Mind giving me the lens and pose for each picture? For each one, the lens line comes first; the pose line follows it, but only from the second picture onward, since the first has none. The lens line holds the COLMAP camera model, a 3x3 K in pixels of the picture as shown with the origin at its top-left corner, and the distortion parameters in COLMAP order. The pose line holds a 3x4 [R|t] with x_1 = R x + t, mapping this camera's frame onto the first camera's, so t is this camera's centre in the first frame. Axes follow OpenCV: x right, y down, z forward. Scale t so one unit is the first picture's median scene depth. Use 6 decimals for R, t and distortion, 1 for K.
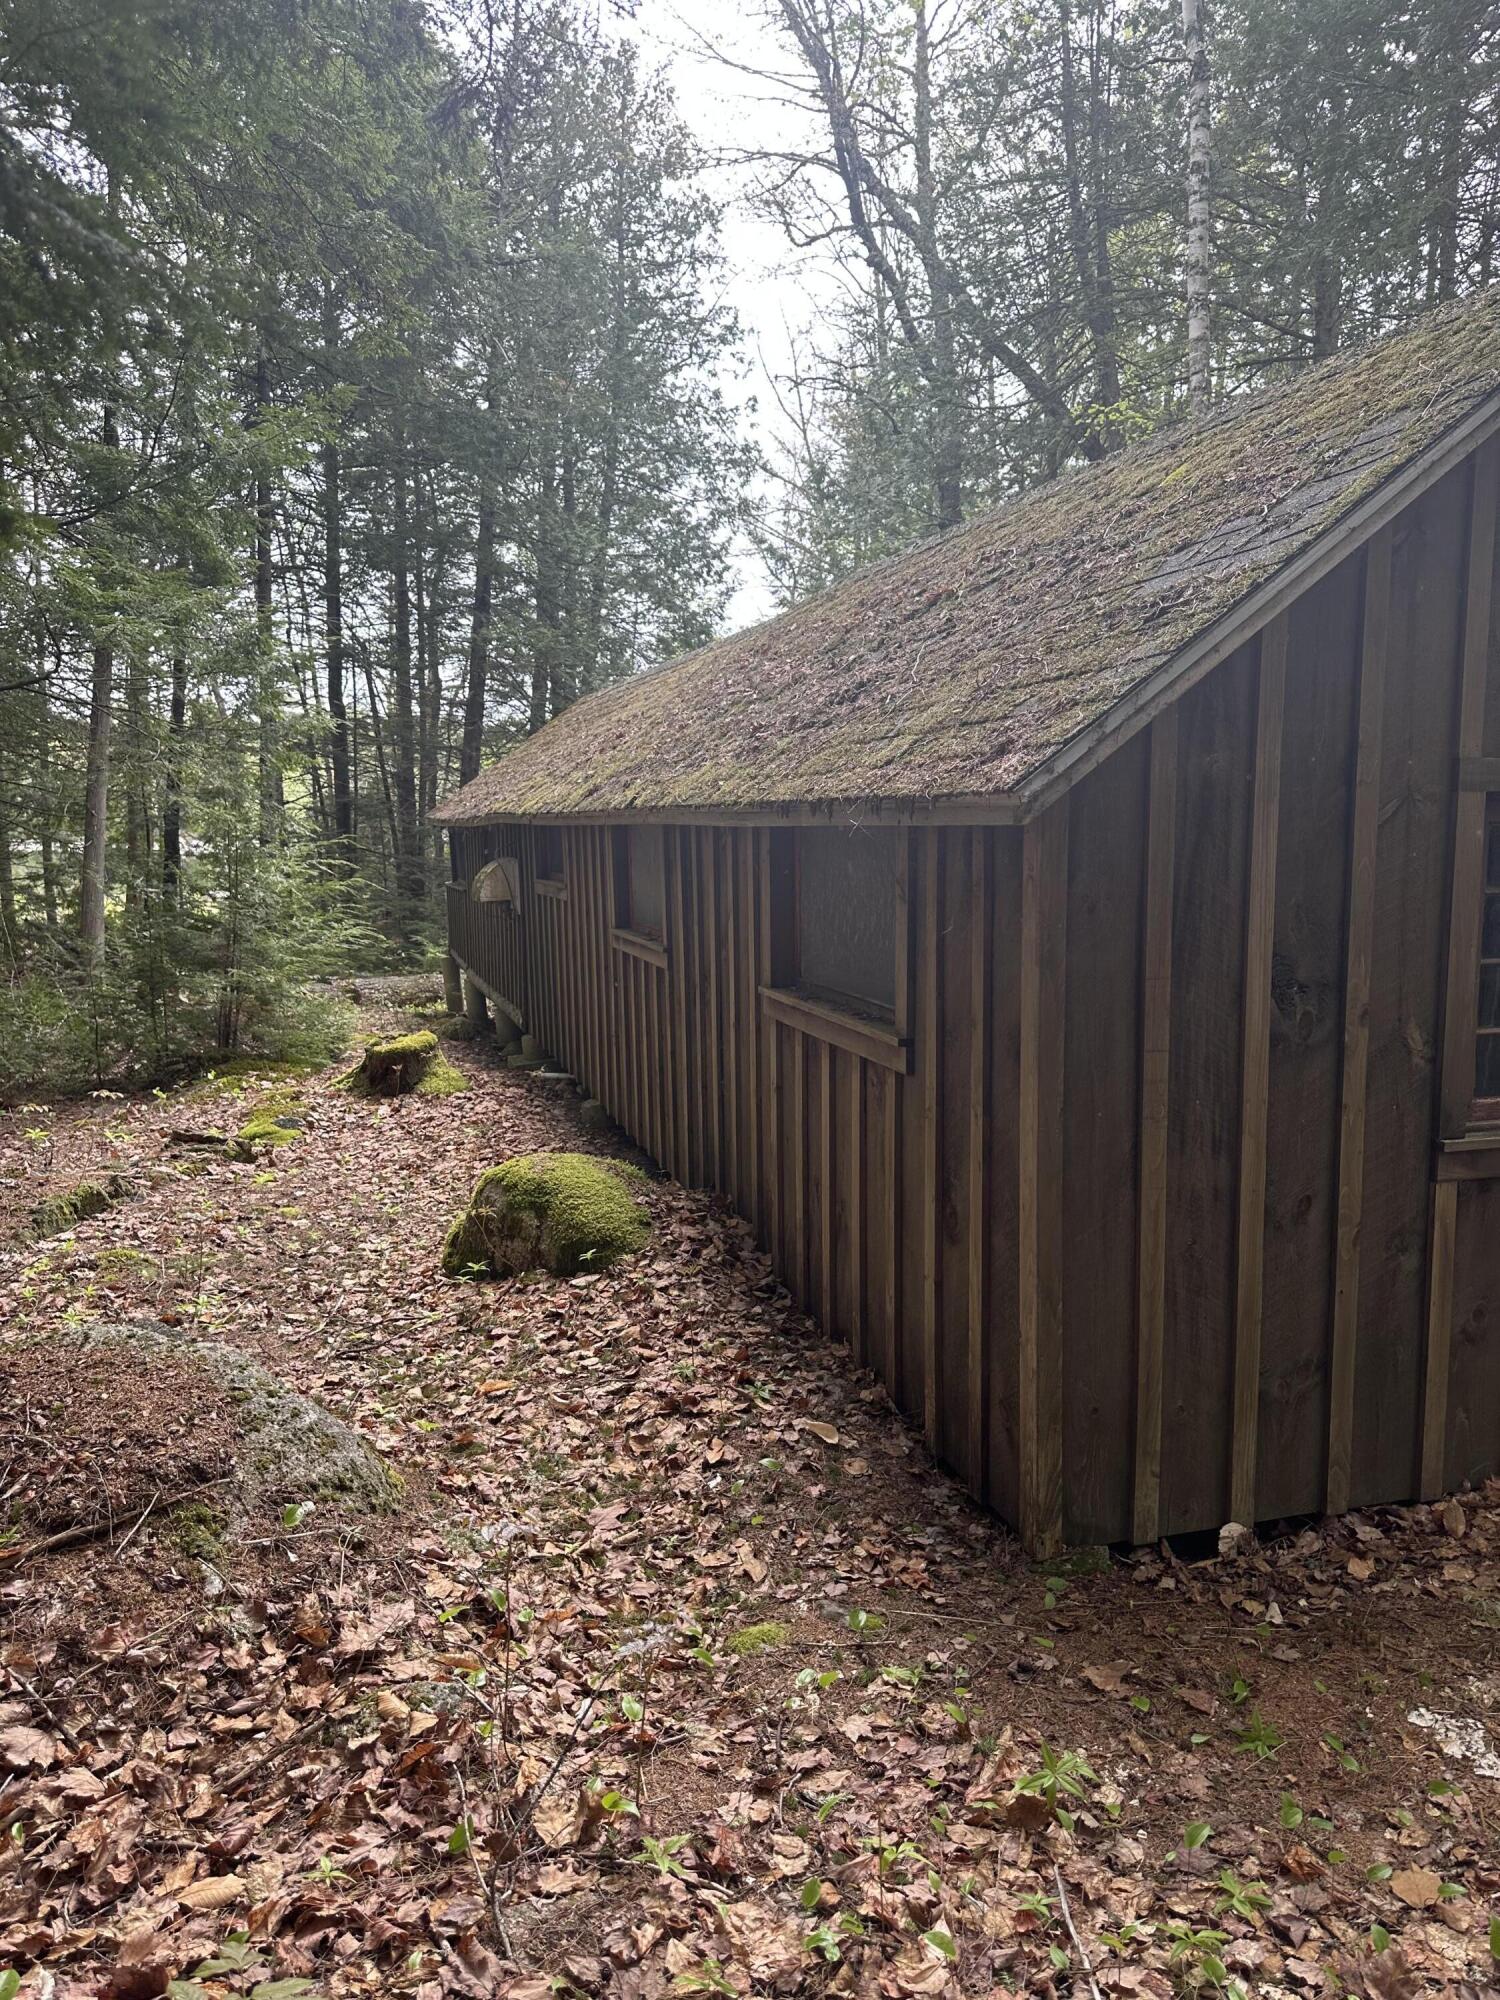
lens RADIAL K [[1383.3, 0, 750.0], [0, 1383.3, 1000.0], [0, 0, 1]] dist [0.070216, -0.000737]
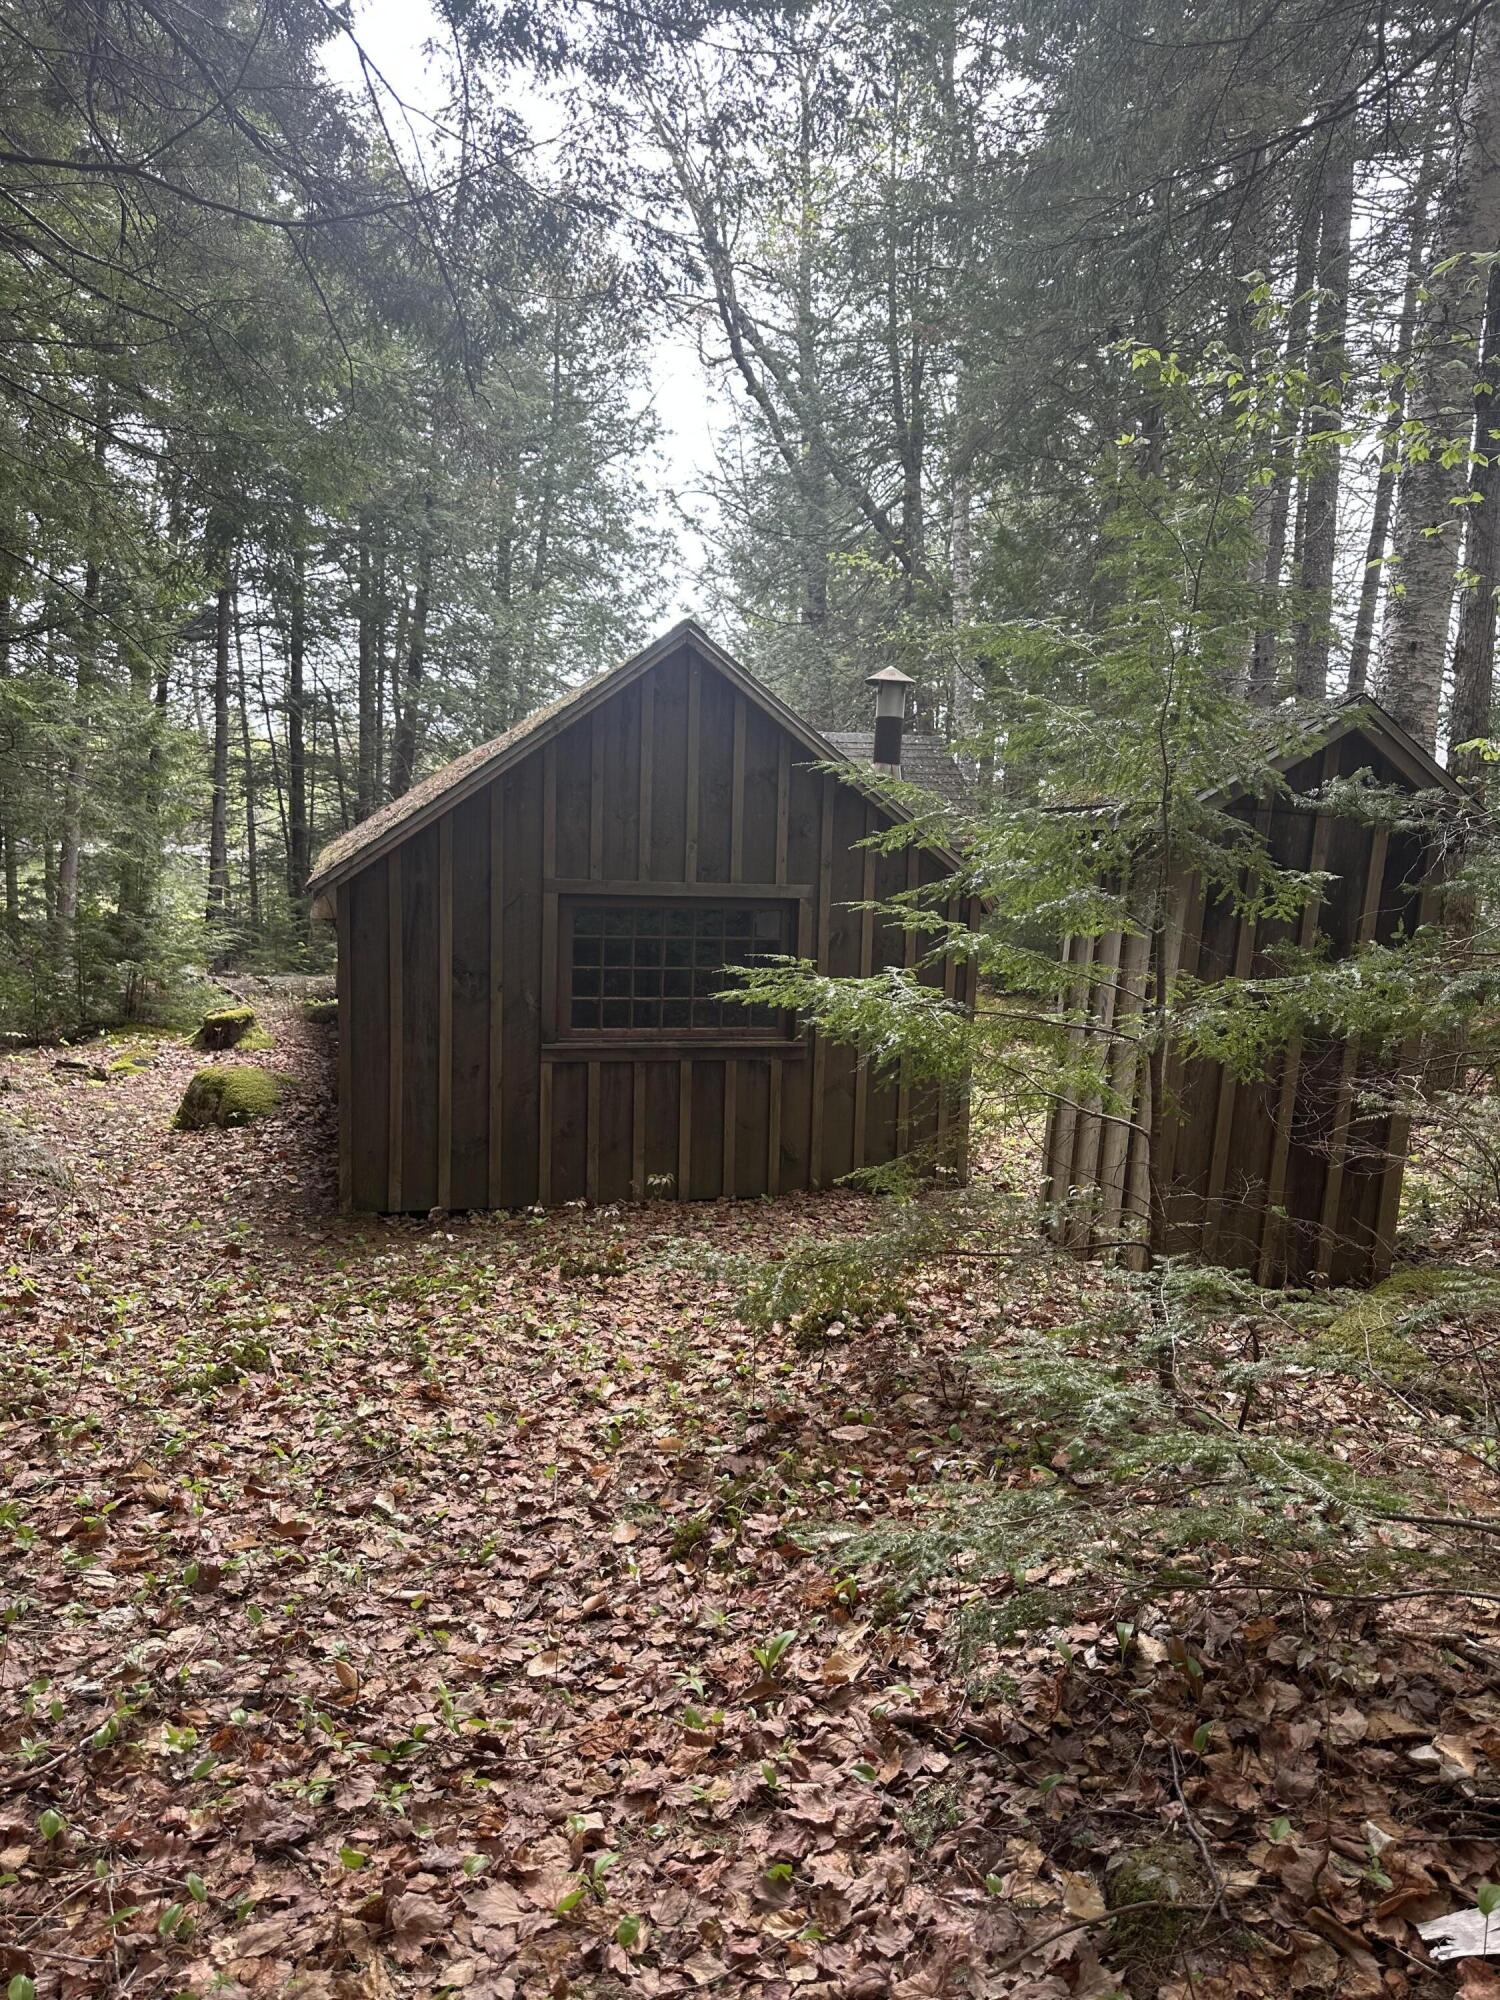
lens RADIAL K [[1418.0, 0, 750.0], [0, 1418.0, 1000.0], [0, 0, 1]] dist [0.095124, -0.000077]
pose [[0.998849, 0.037250, -0.030232, 0.600783], [-0.037771, 0.999144, -0.016842, 0.036808], [0.029579, 0.017965, 0.999401, -0.865286]]
